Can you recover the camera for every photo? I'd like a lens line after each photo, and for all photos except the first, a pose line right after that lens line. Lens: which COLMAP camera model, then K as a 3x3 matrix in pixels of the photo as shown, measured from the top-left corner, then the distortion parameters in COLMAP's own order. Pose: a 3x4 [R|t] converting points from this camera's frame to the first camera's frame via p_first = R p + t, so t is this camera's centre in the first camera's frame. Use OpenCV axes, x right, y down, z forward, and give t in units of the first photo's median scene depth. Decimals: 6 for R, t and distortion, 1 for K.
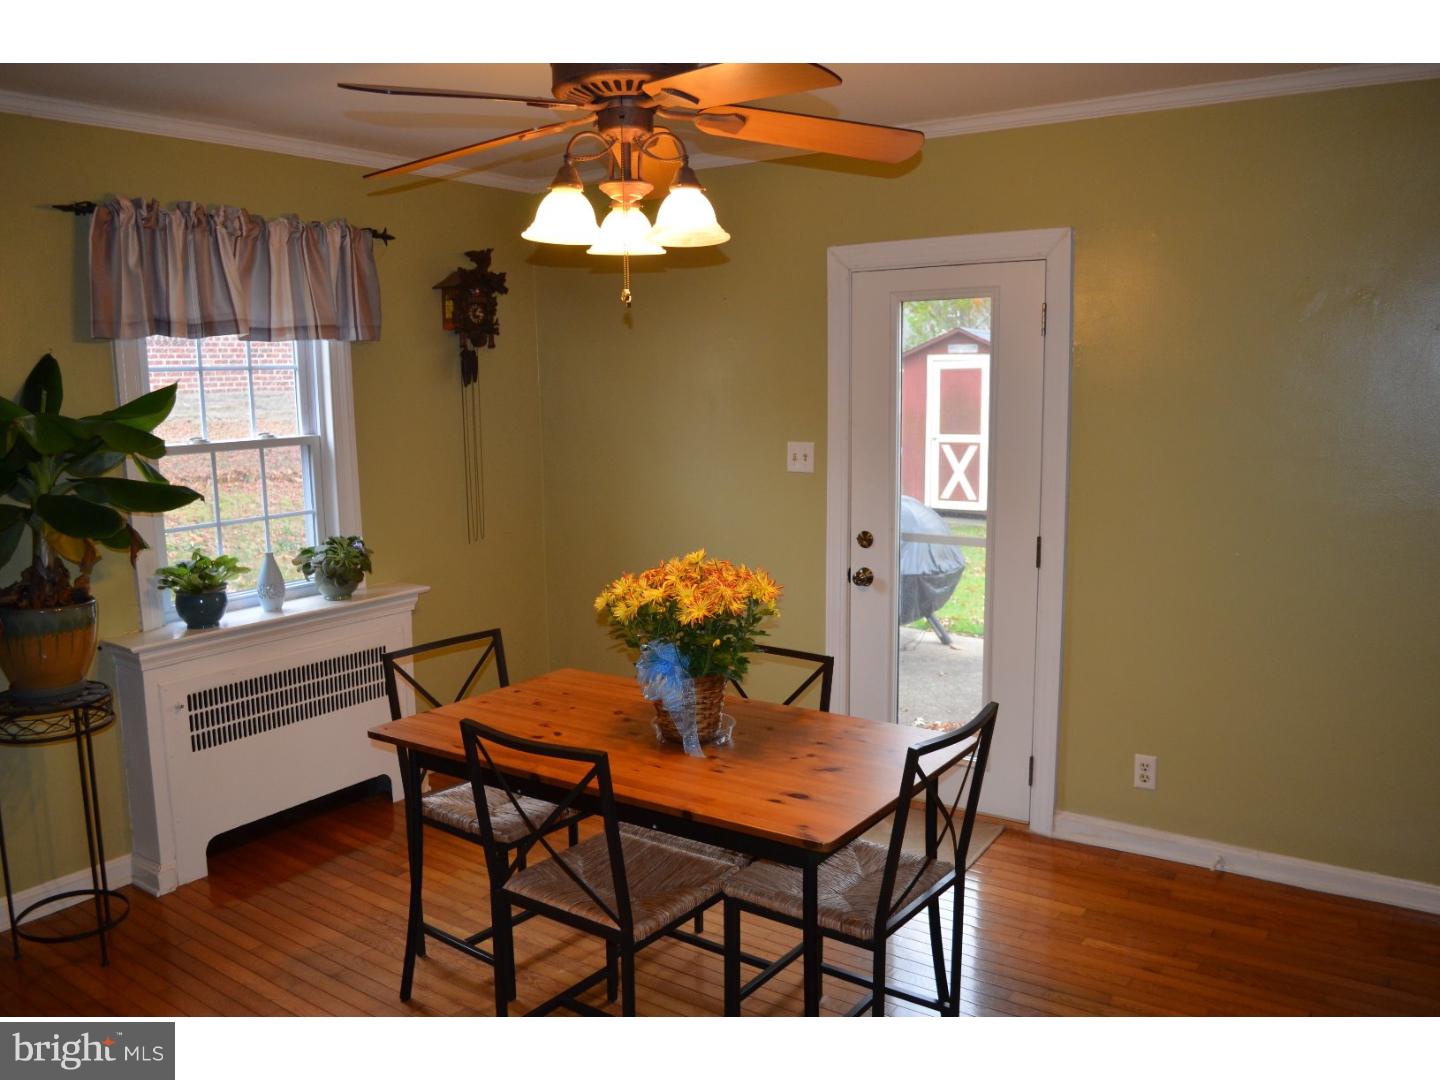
lens RADIAL K [[1141.6, 0, 726.4], [0, 1141.6, 542.5], [0, 0, 1]] dist [-0.052776, -0.009503]
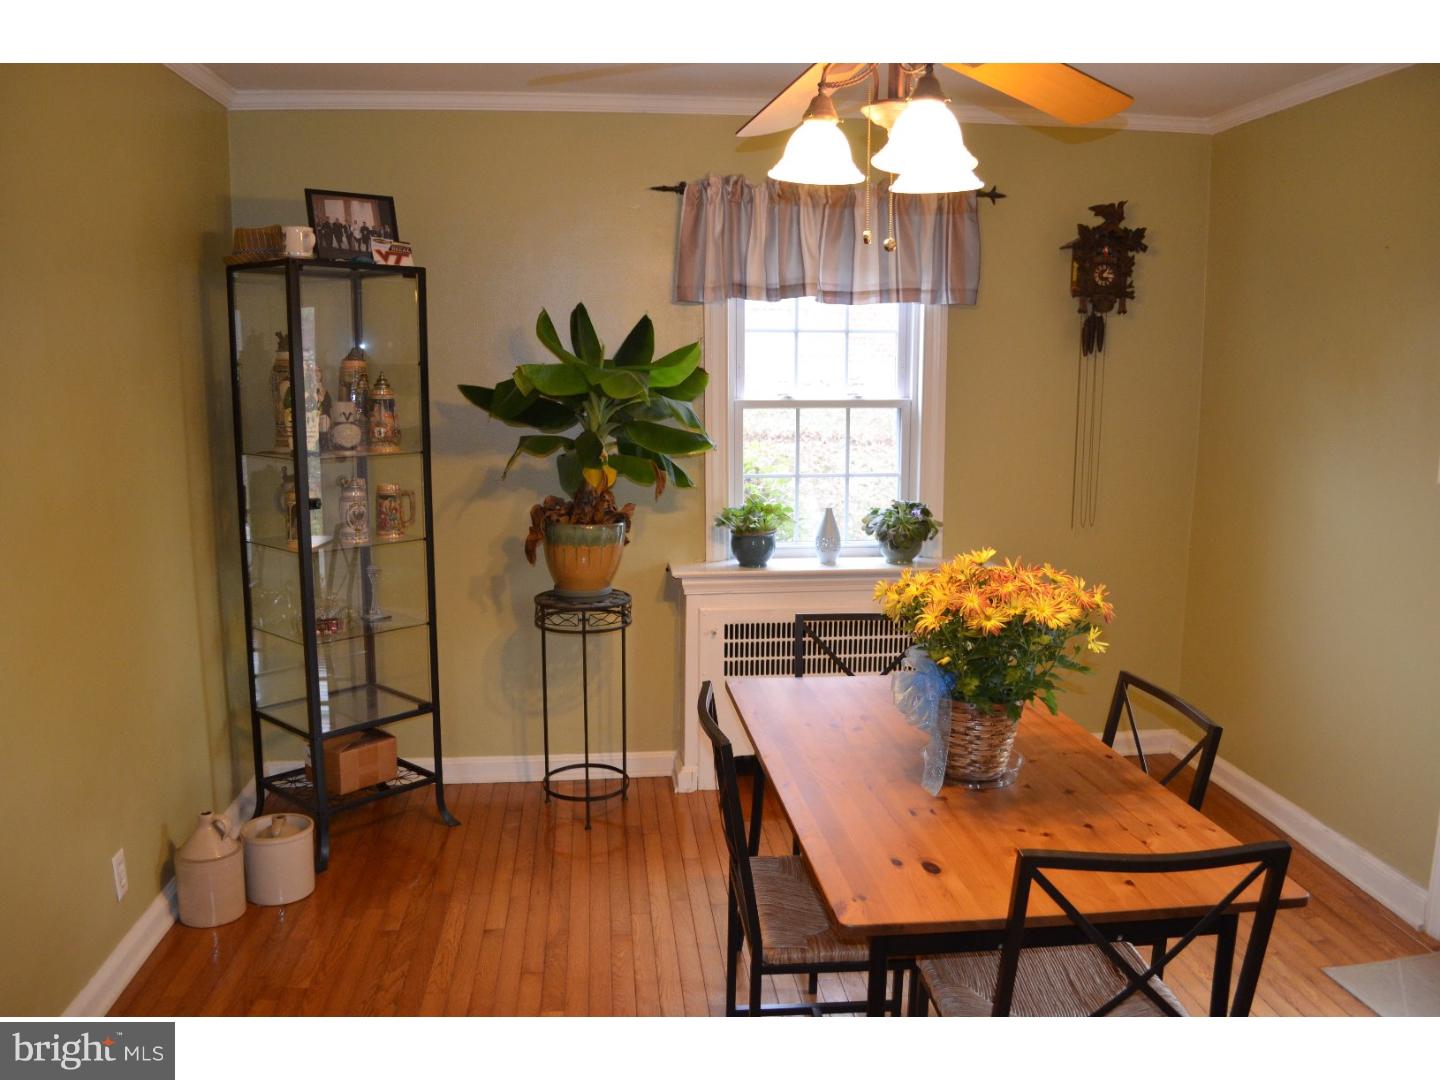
lens RADIAL K [[1141.6, 0, 724.5], [0, 1141.6, 529.2], [0, 0, 1]] dist [-0.052776, -0.009503]
pose [[0.670431, 0.127078, -0.731008, 0.318846], [-0.124017, 0.990557, 0.058457, -0.021800], [0.731534, 0.051466, 0.679860, 0.226291]]
